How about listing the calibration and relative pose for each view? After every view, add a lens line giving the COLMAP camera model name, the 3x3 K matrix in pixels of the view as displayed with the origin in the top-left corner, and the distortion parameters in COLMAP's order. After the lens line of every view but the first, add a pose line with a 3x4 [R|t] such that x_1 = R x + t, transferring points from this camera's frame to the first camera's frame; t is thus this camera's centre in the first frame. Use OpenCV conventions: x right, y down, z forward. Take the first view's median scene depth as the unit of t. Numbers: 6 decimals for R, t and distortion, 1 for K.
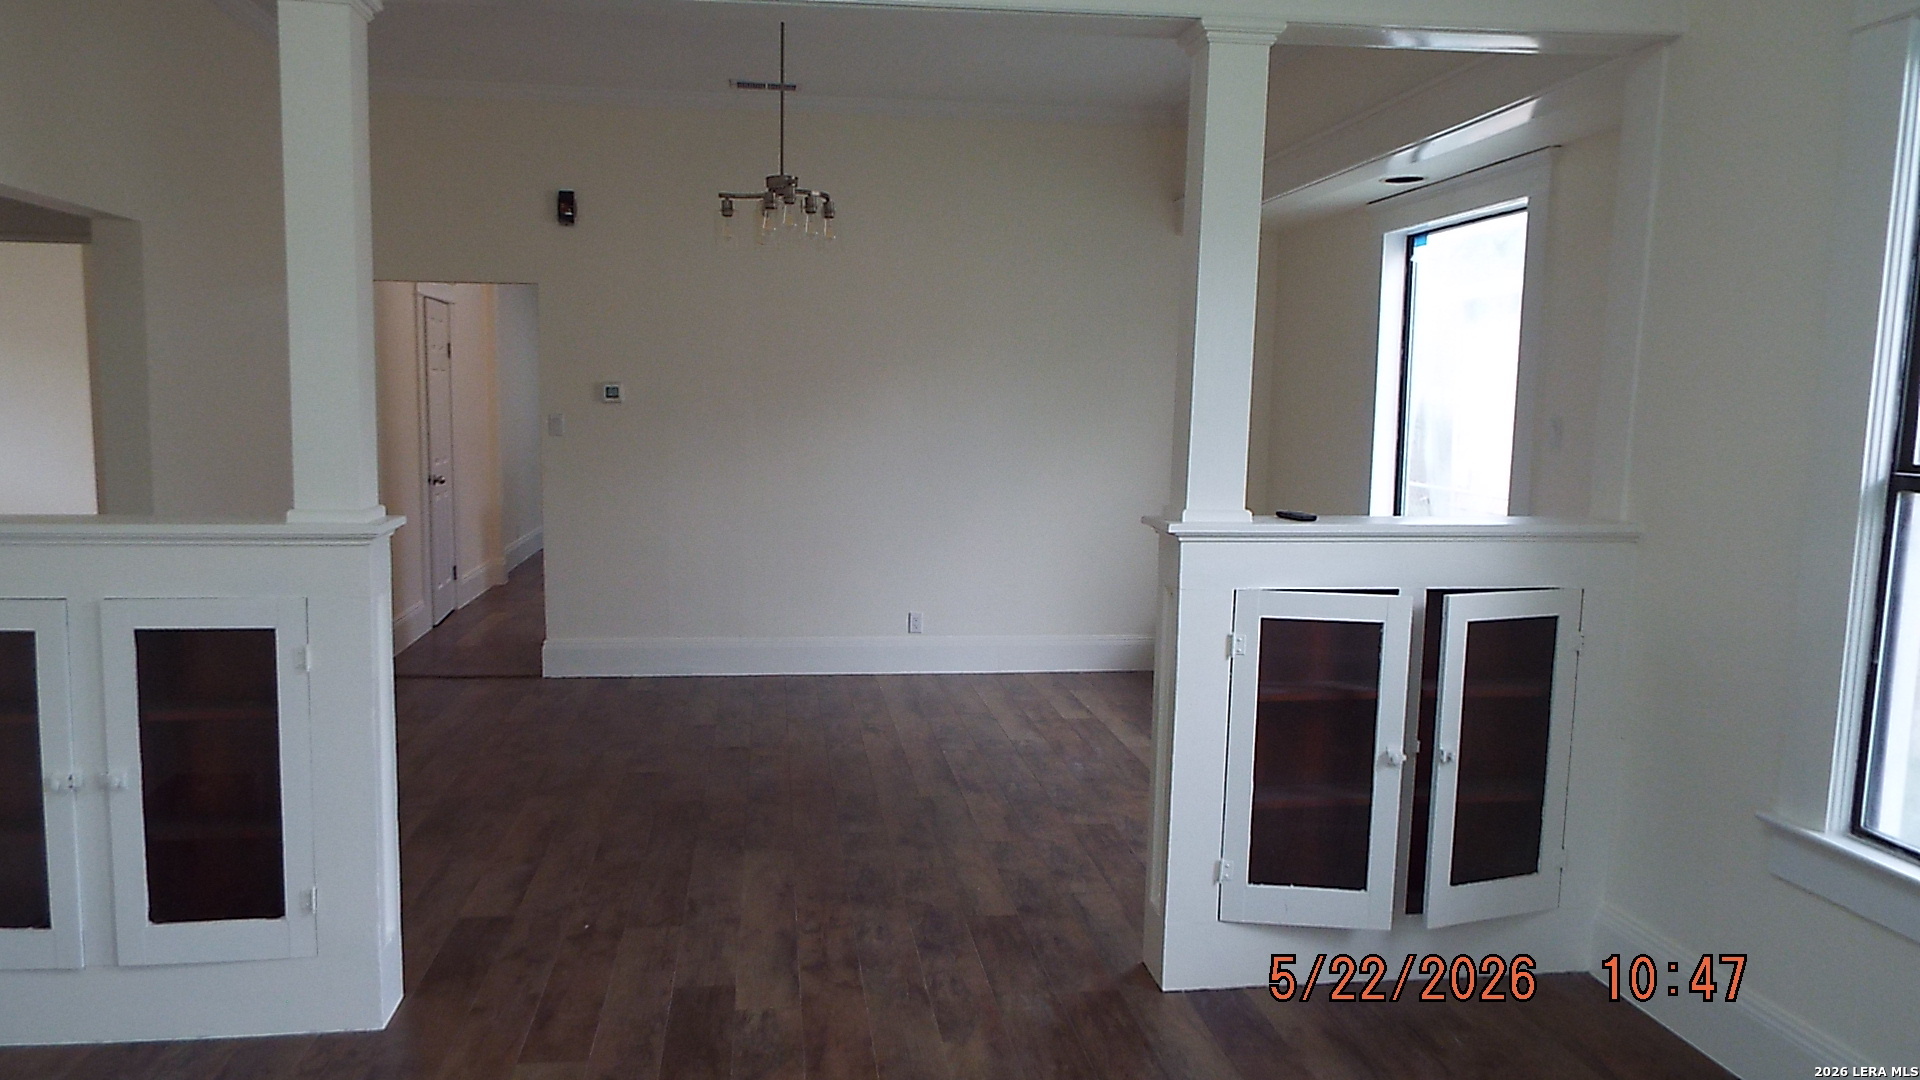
lens RADIAL K [[1397.9, 0, 952.8], [0, 1397.9, 559.4], [0, 0, 1]] dist [-0.000740, -0.000047]
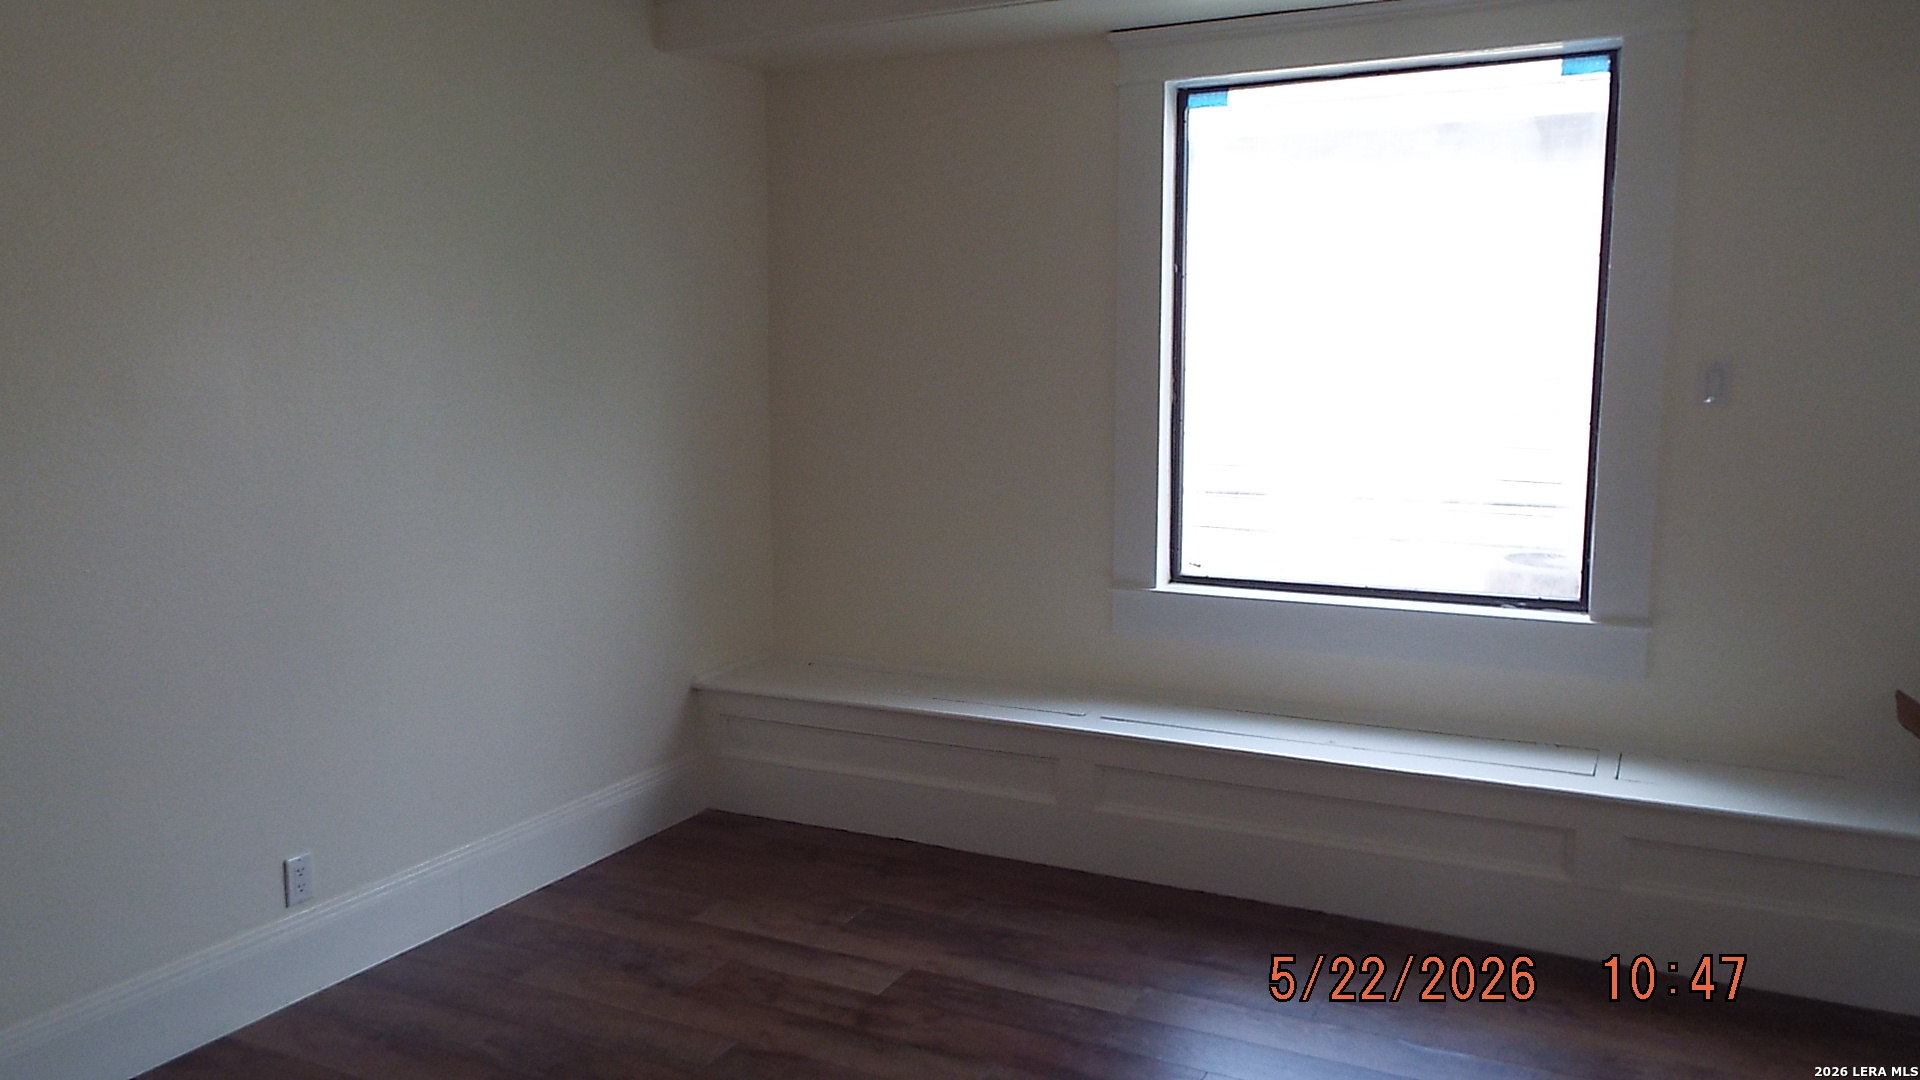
lens RADIAL K [[1397.9, 0, 952.8], [0, 1397.9, 559.4], [0, 0, 1]] dist [-0.000740, -0.000047]
pose [[0.589588, -0.138673, 0.795711, -0.279704], [0.111434, 0.989696, 0.089912, -0.081448], [-0.799981, 0.035658, 0.598965, 0.675153]]
